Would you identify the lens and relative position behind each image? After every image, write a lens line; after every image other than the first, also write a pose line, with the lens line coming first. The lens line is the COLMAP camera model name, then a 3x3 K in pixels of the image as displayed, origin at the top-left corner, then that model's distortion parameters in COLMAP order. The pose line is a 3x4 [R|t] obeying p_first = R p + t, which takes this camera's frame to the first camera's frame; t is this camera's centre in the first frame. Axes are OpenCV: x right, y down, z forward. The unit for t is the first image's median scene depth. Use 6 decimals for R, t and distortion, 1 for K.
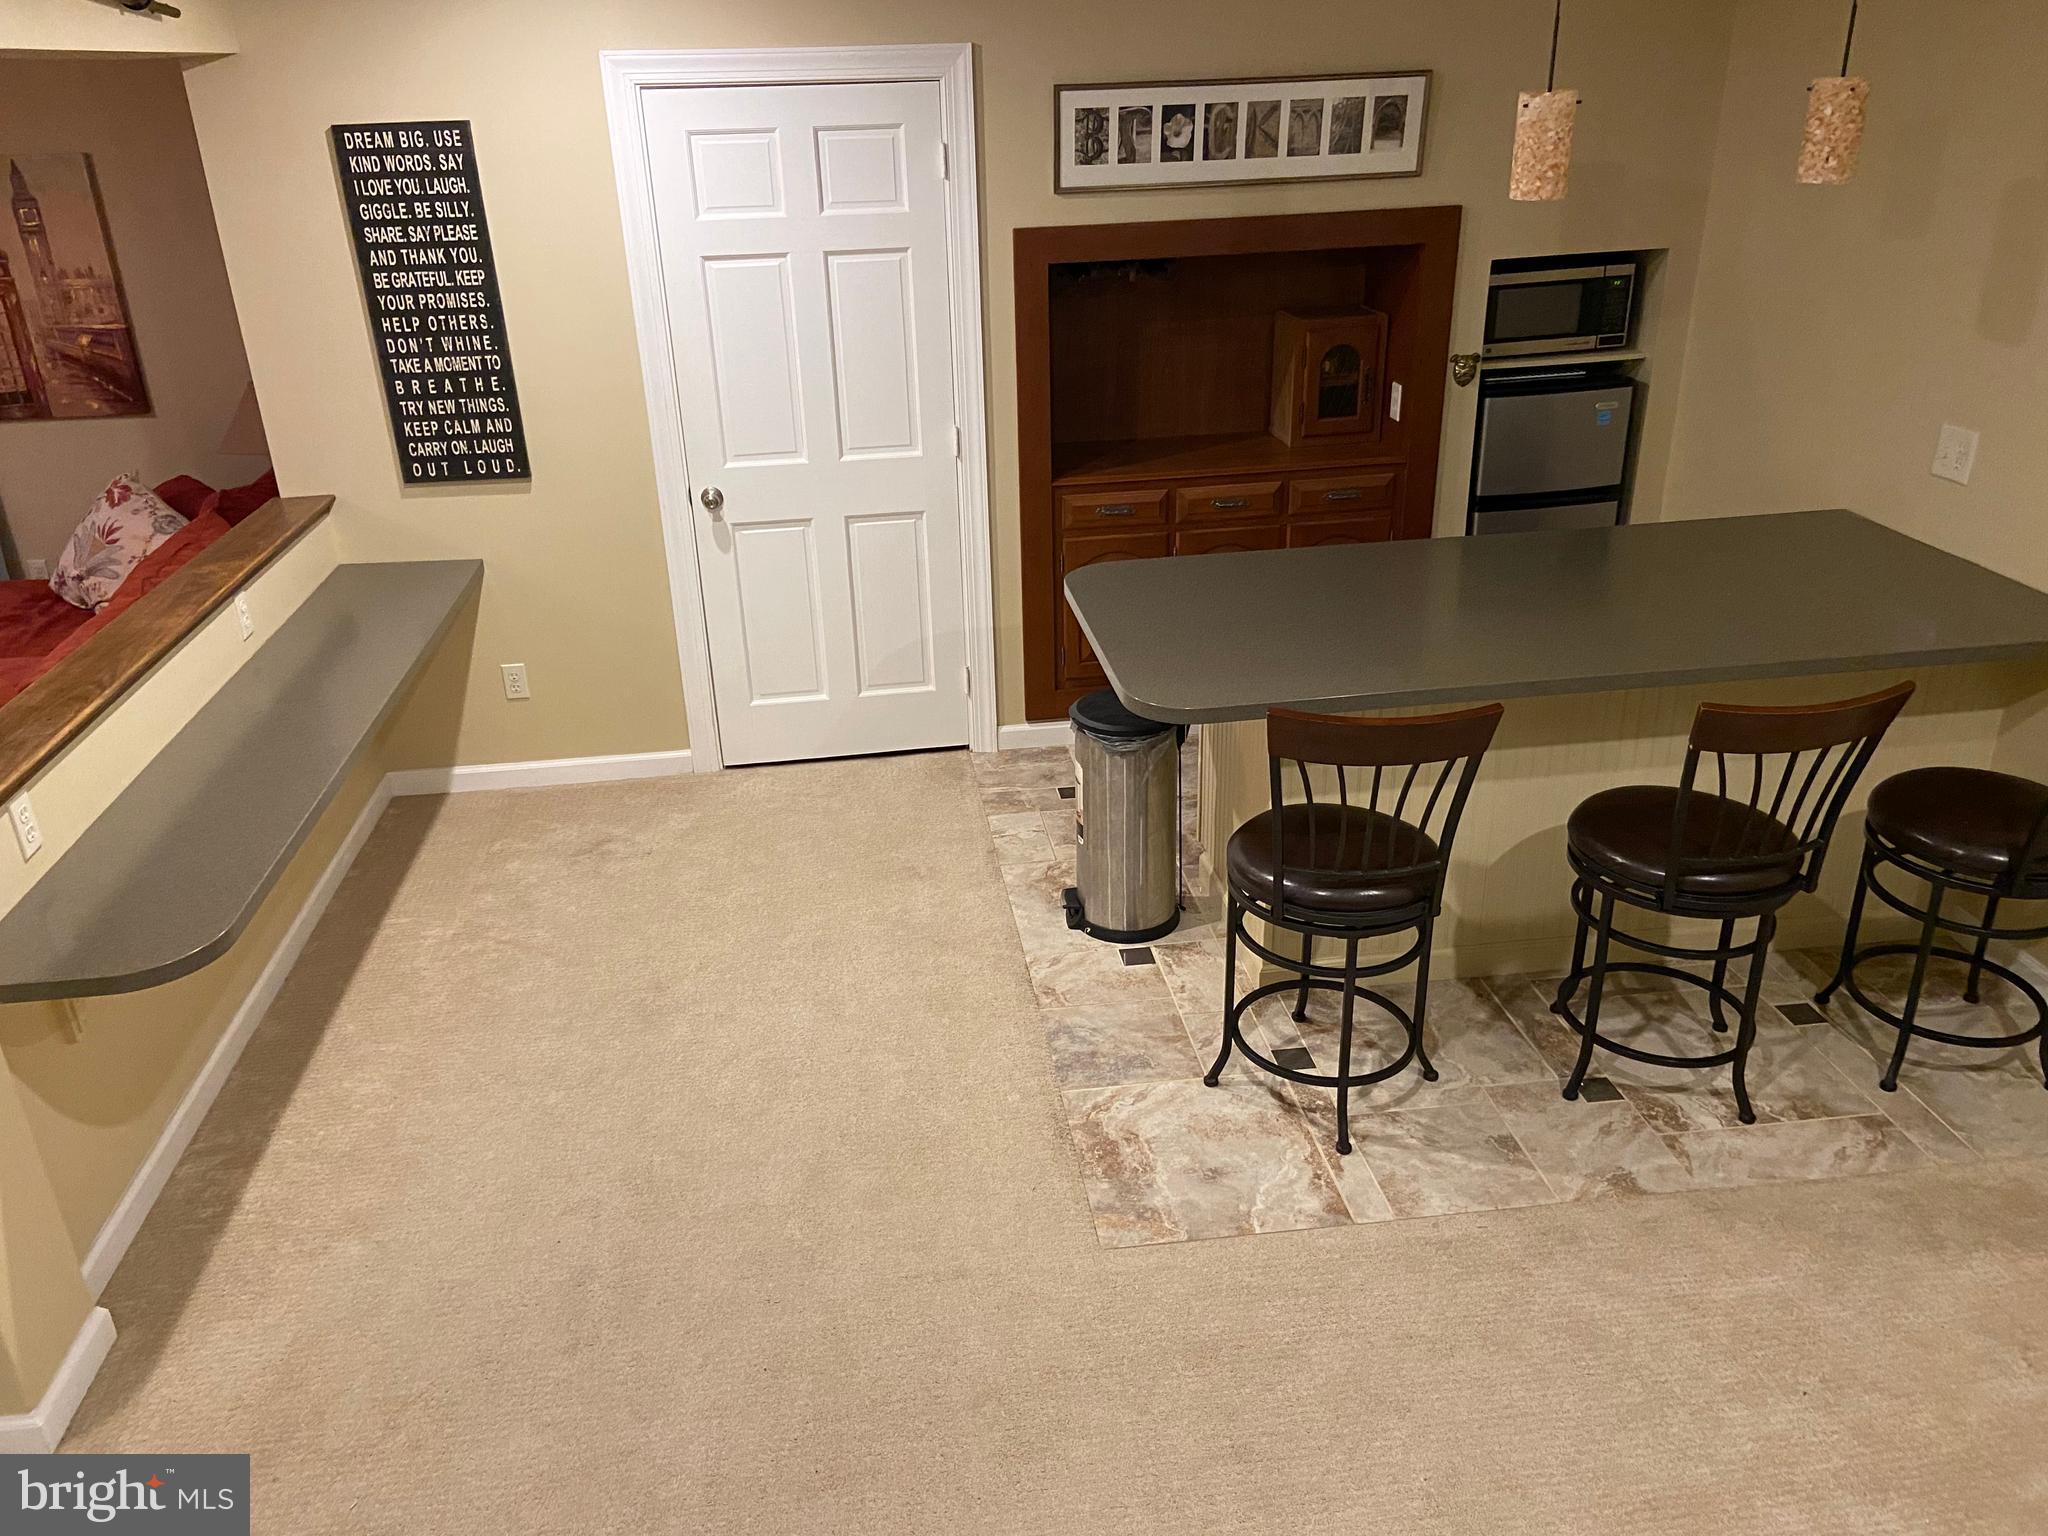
lens RADIAL K [[1568.2, 0, 1016.9], [0, 1568.2, 763.9], [0, 0, 1]] dist [0.112727, -0.137713]
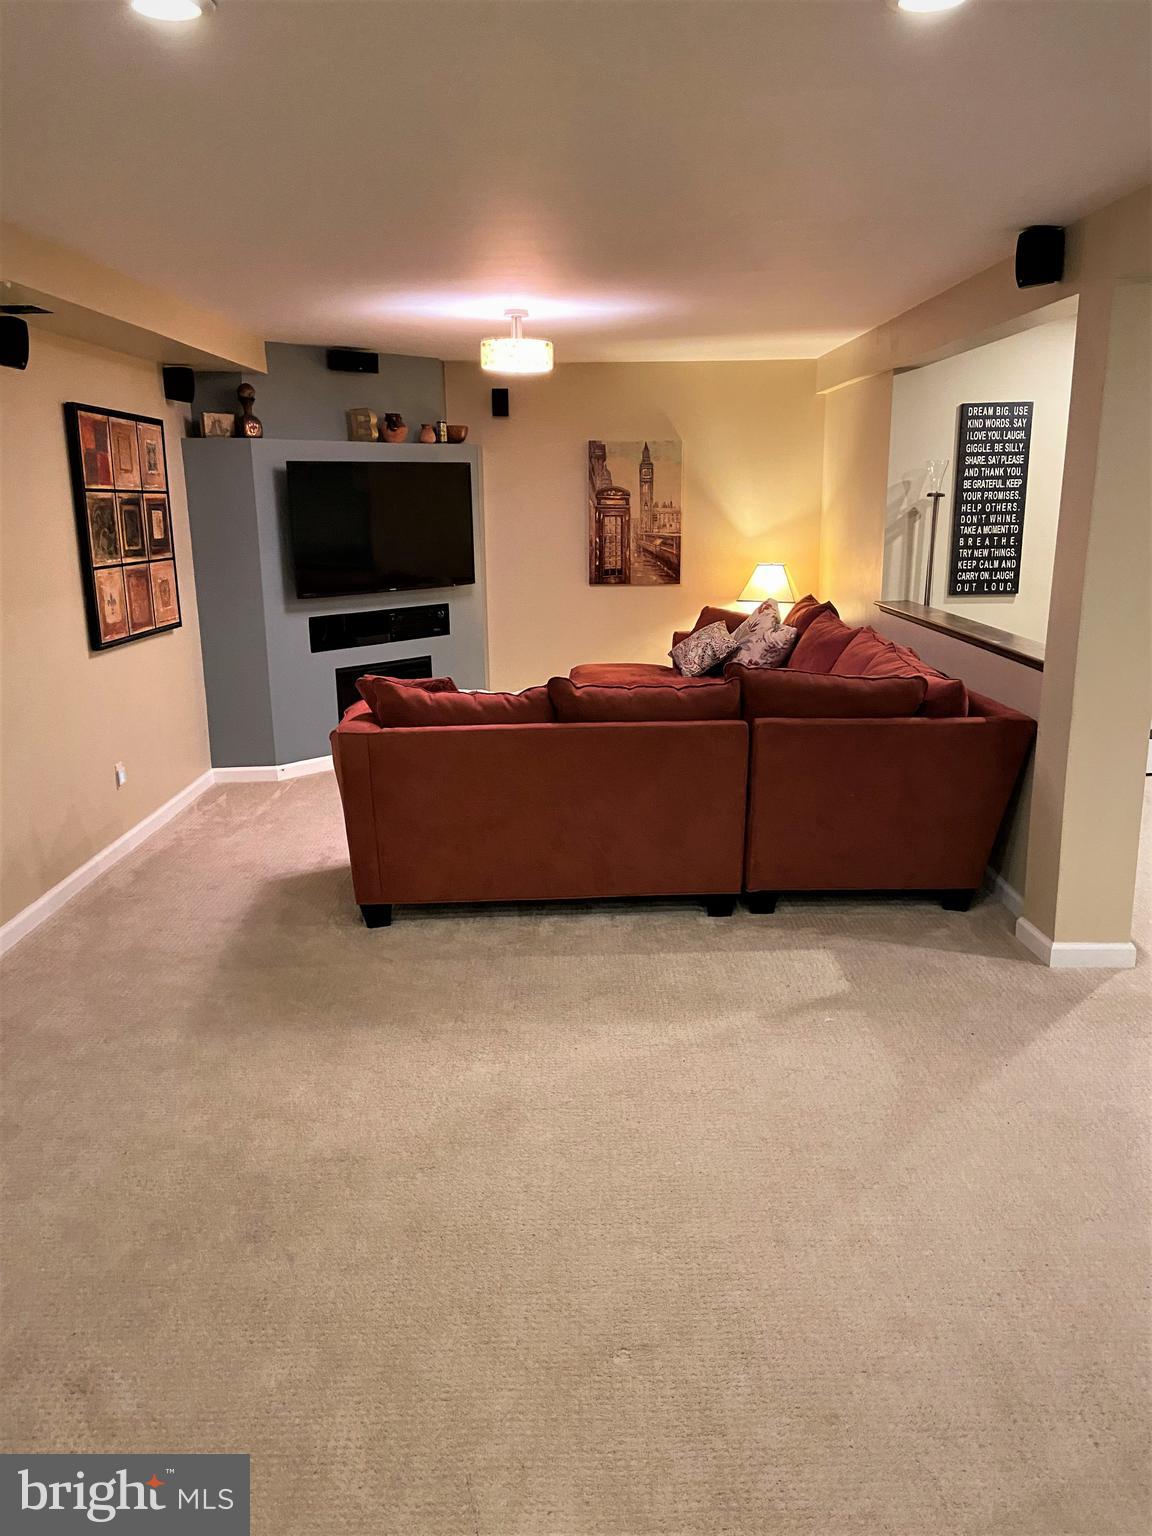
lens RADIAL K [[1176.1, 0, 571.4], [0, 1176.1, 759.3], [0, 0, 1]] dist [0.112727, -0.137713]
pose [[0.992552, 0.045422, -0.113038, -0.664246], [-0.065329, 0.981645, -0.179181, 0.284131], [0.102824, 0.185231, 0.977301, -0.339733]]
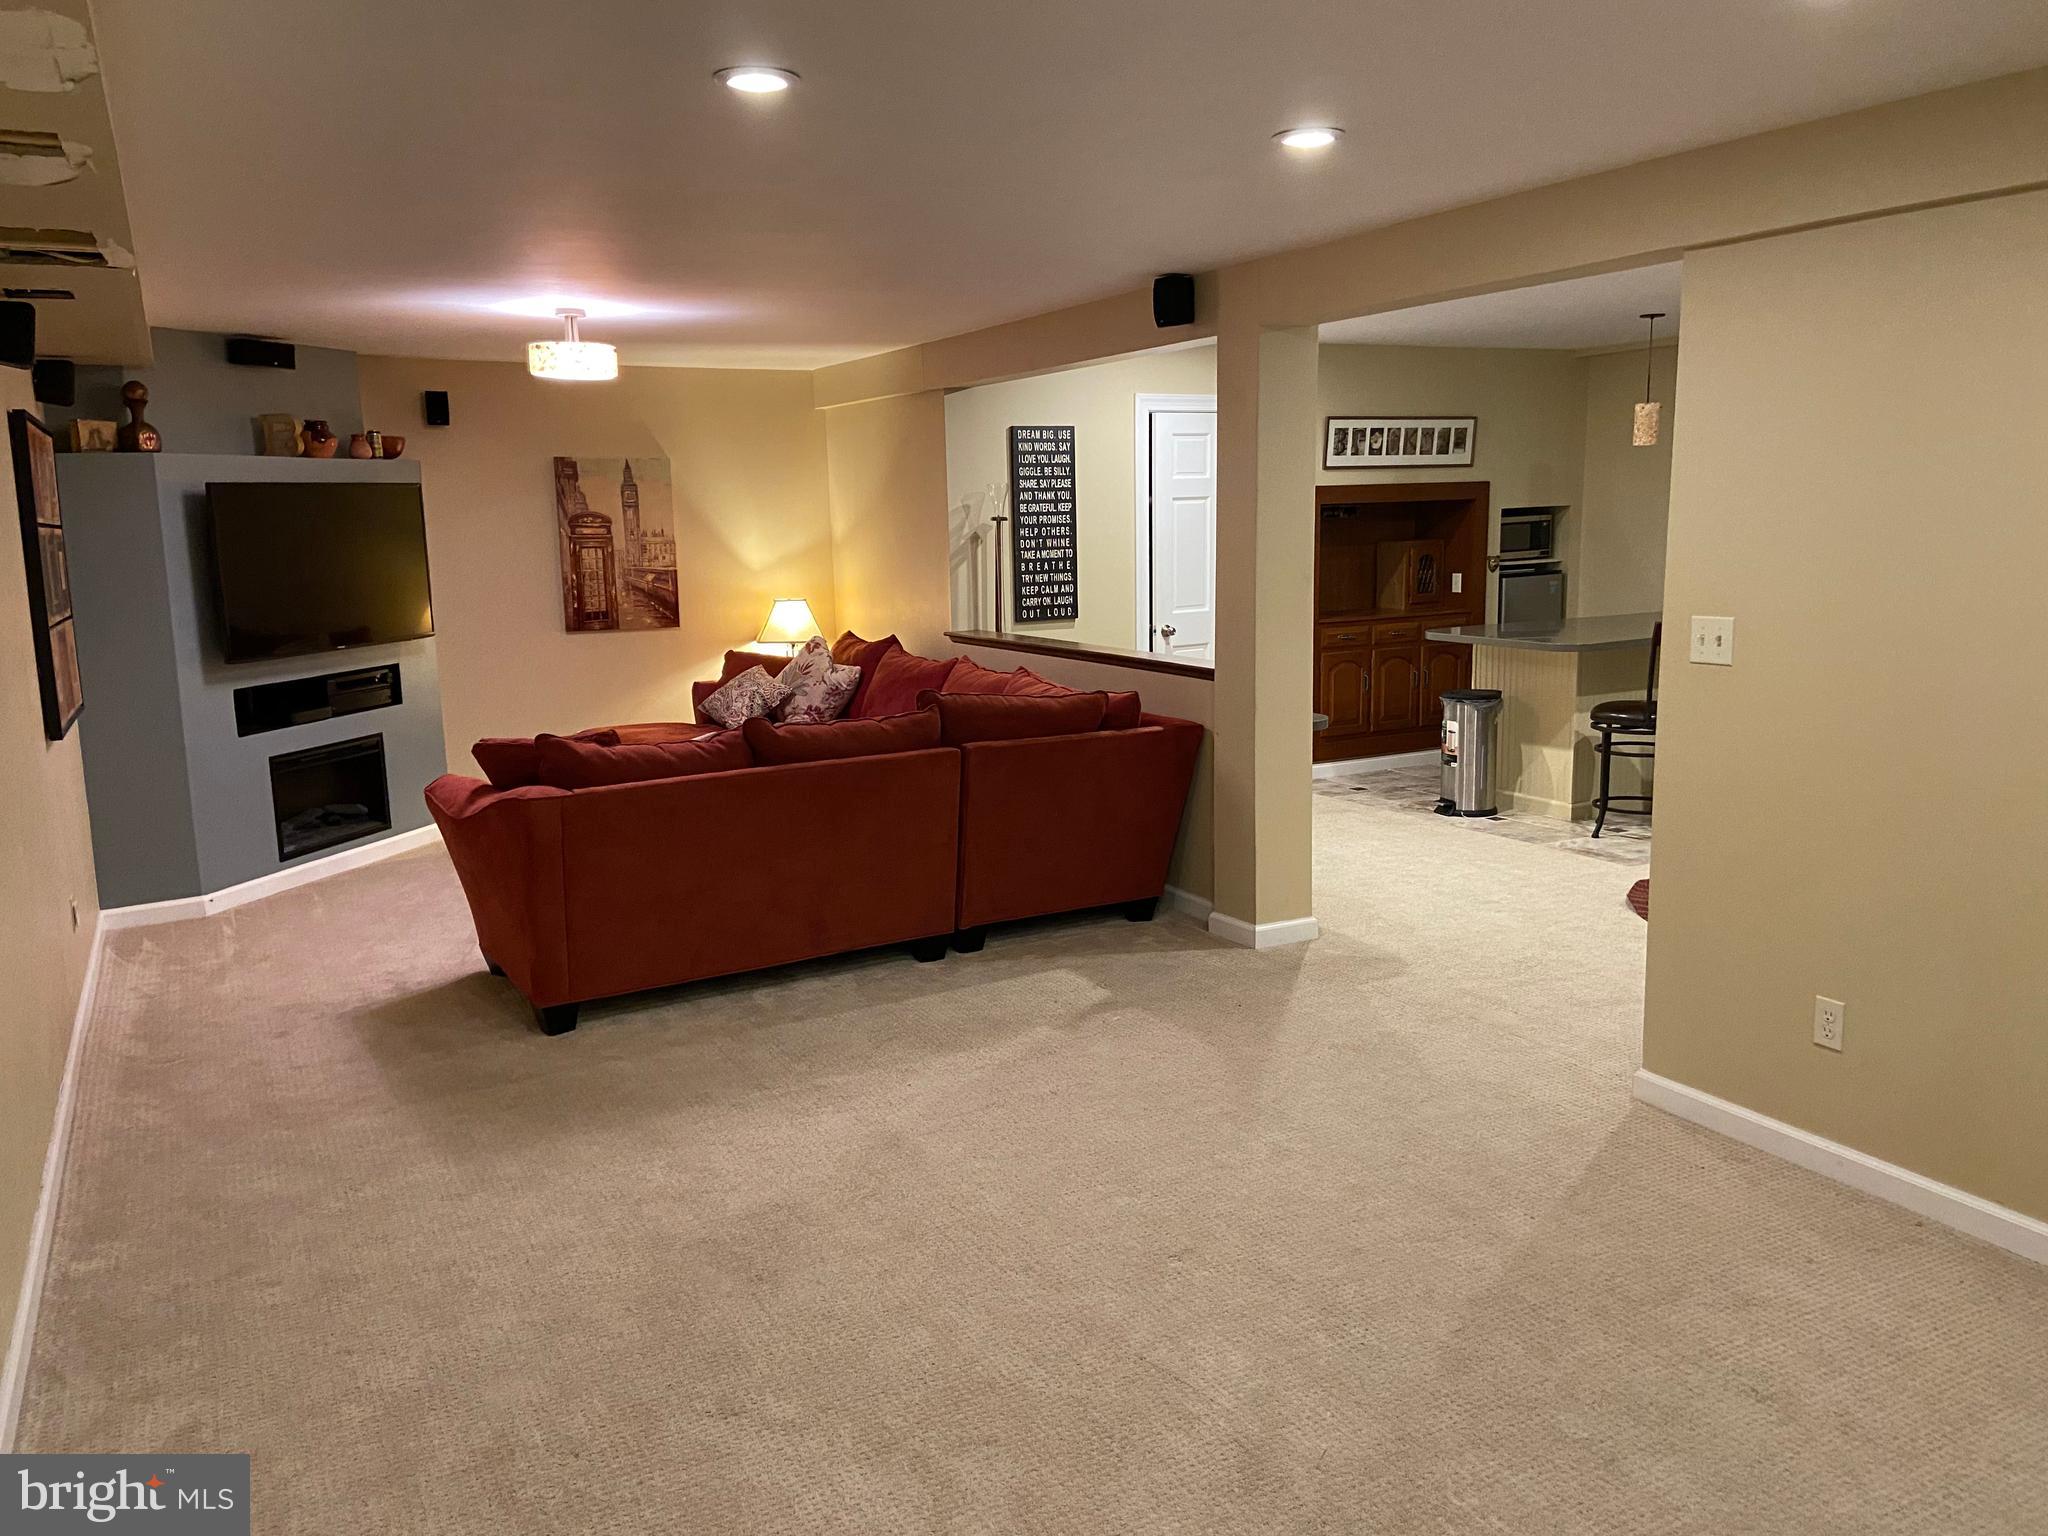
lens RADIAL K [[1568.2, 0, 1037.3], [0, 1568.2, 753.5], [0, 0, 1]] dist [0.112727, -0.137713]
pose [[0.933838, -0.048527, 0.354390, -0.994376], [0.139117, 0.962024, -0.234852, 0.371189], [-0.329535, 0.268615, 0.905126, -0.520031]]
